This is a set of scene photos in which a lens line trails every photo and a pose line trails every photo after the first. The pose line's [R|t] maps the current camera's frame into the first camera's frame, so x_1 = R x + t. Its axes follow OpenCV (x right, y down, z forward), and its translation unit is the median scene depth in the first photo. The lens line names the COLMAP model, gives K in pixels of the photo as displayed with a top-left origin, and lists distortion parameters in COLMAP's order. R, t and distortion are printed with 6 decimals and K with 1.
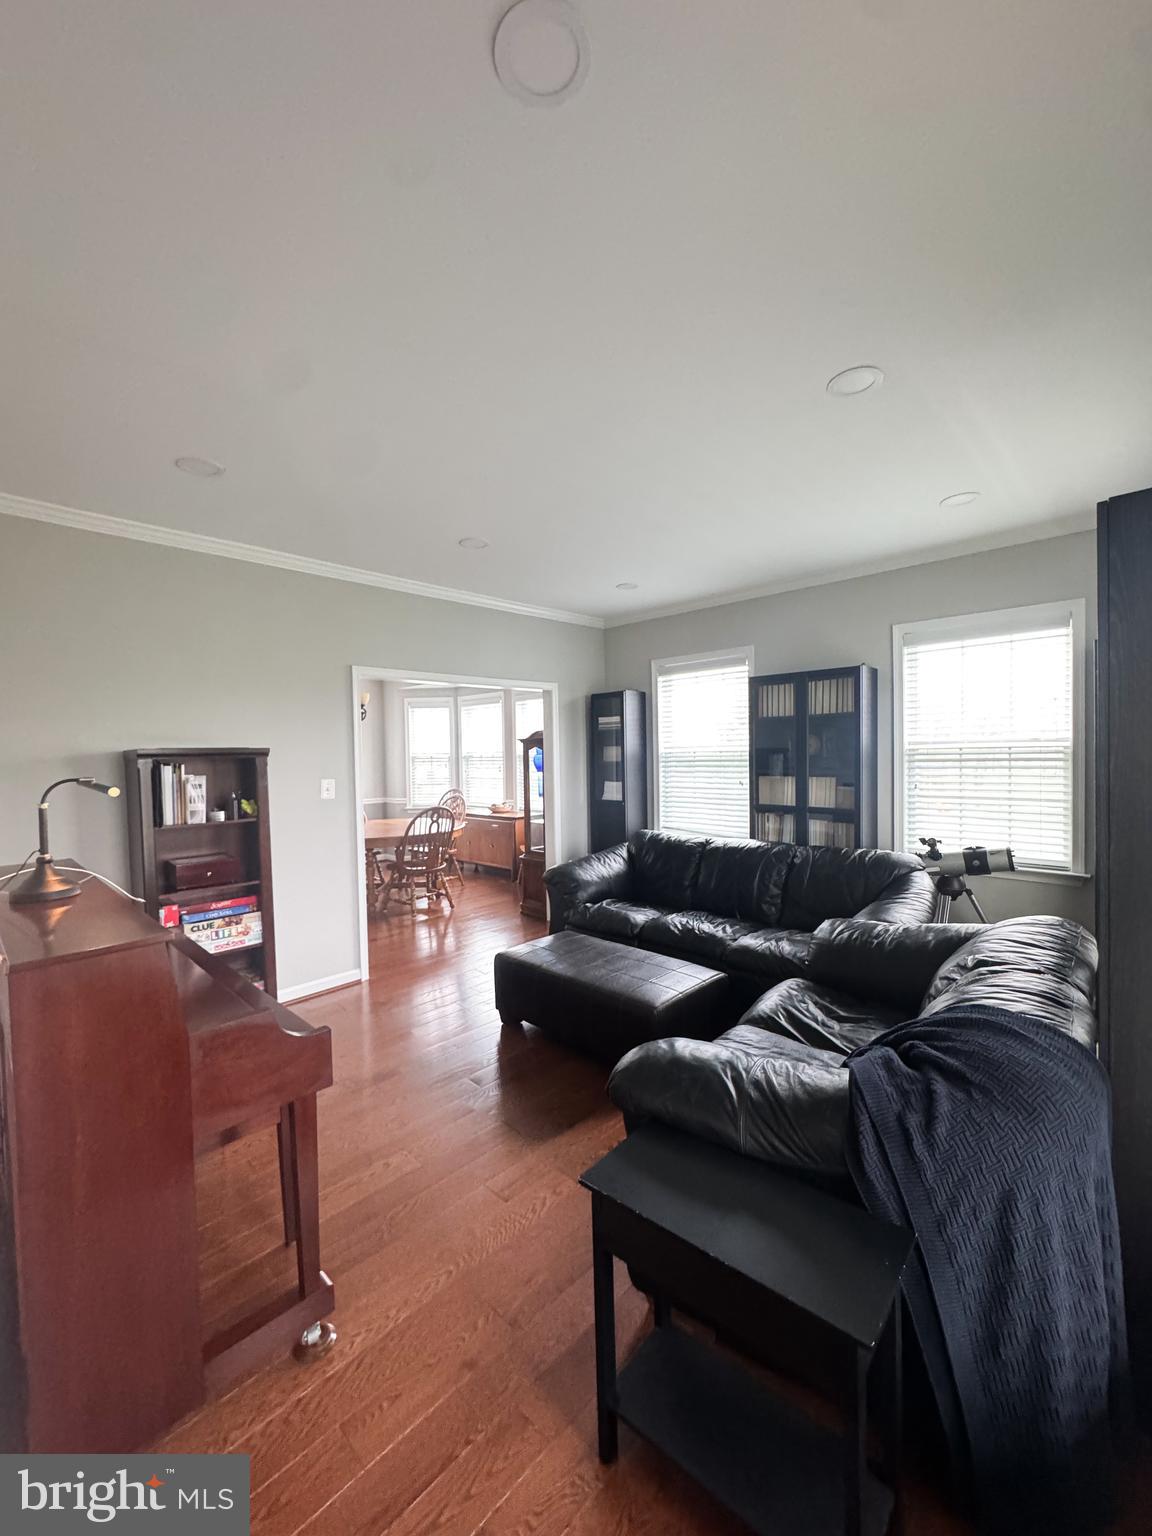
lens RADIAL K [[614.2, 0, 577.0], [0, 614.2, 767.8], [0, 0, 1]] dist [-0.003235, 0.000382]
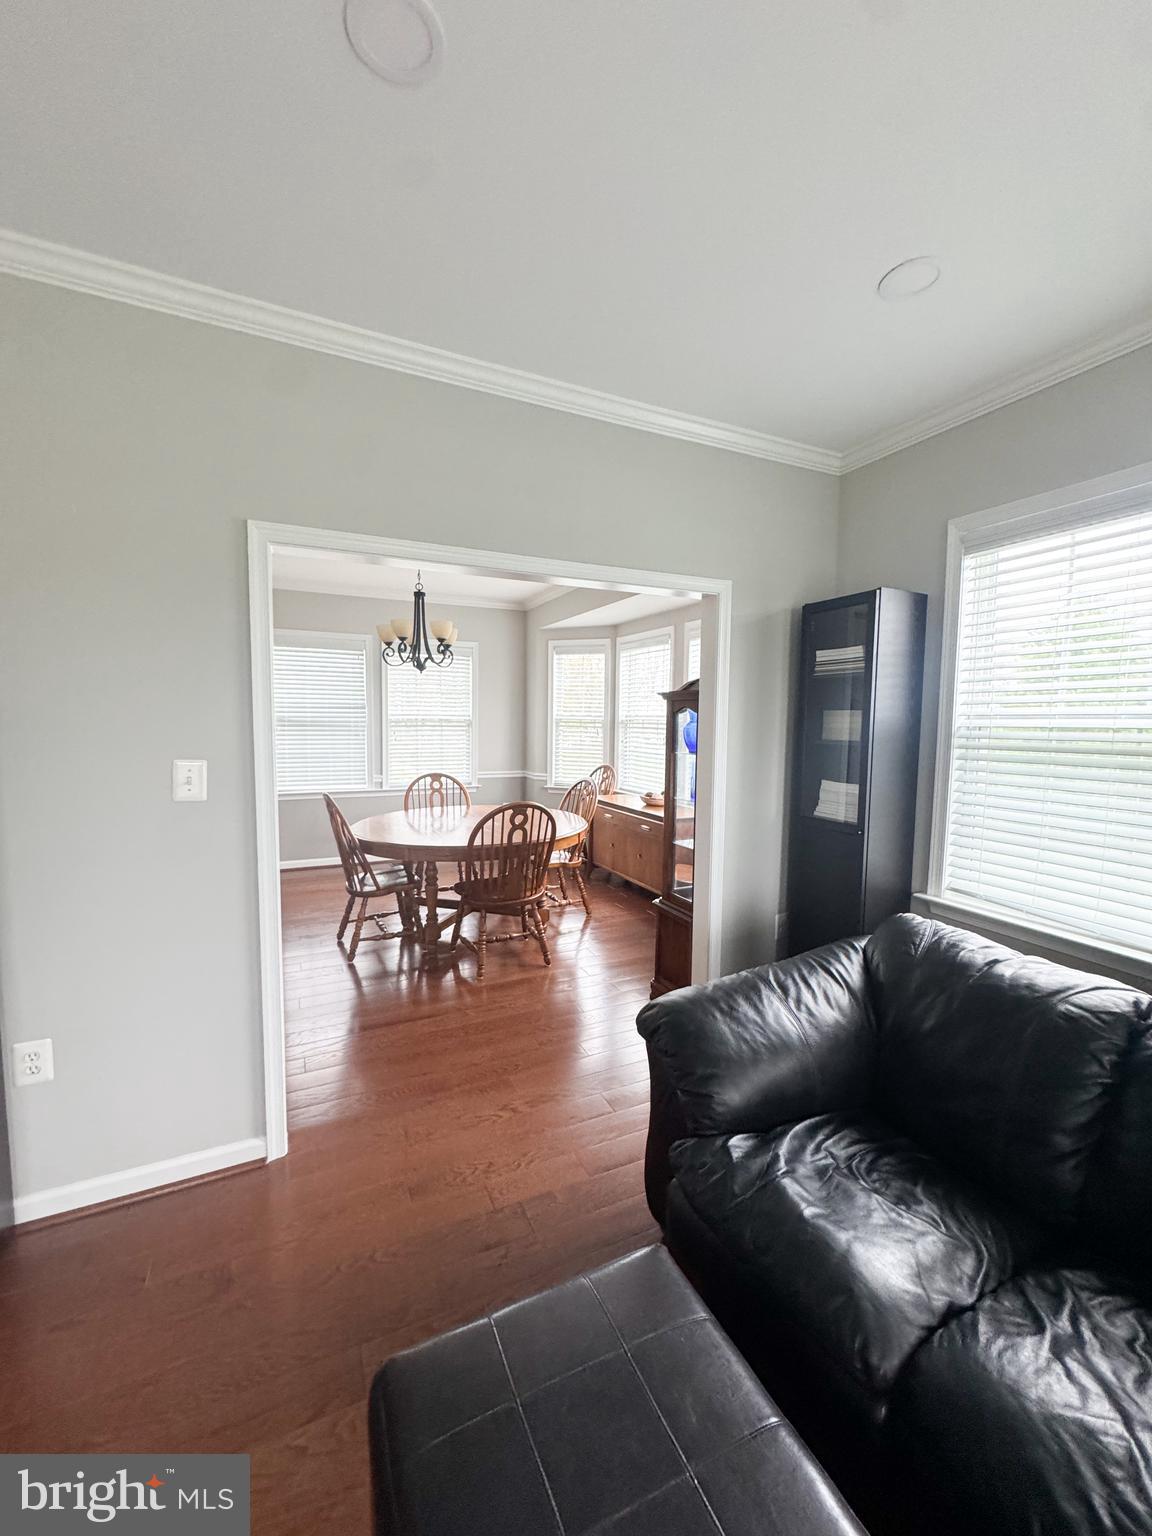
lens RADIAL K [[614.2, 0, 577.0], [0, 614.2, 767.8], [0, 0, 1]] dist [-0.003235, 0.000382]
pose [[0.935990, 0.058823, -0.347077, 0.031941], [-0.038743, 0.997164, 0.064519, -0.012547], [0.349888, -0.046942, 0.935615, 0.469354]]
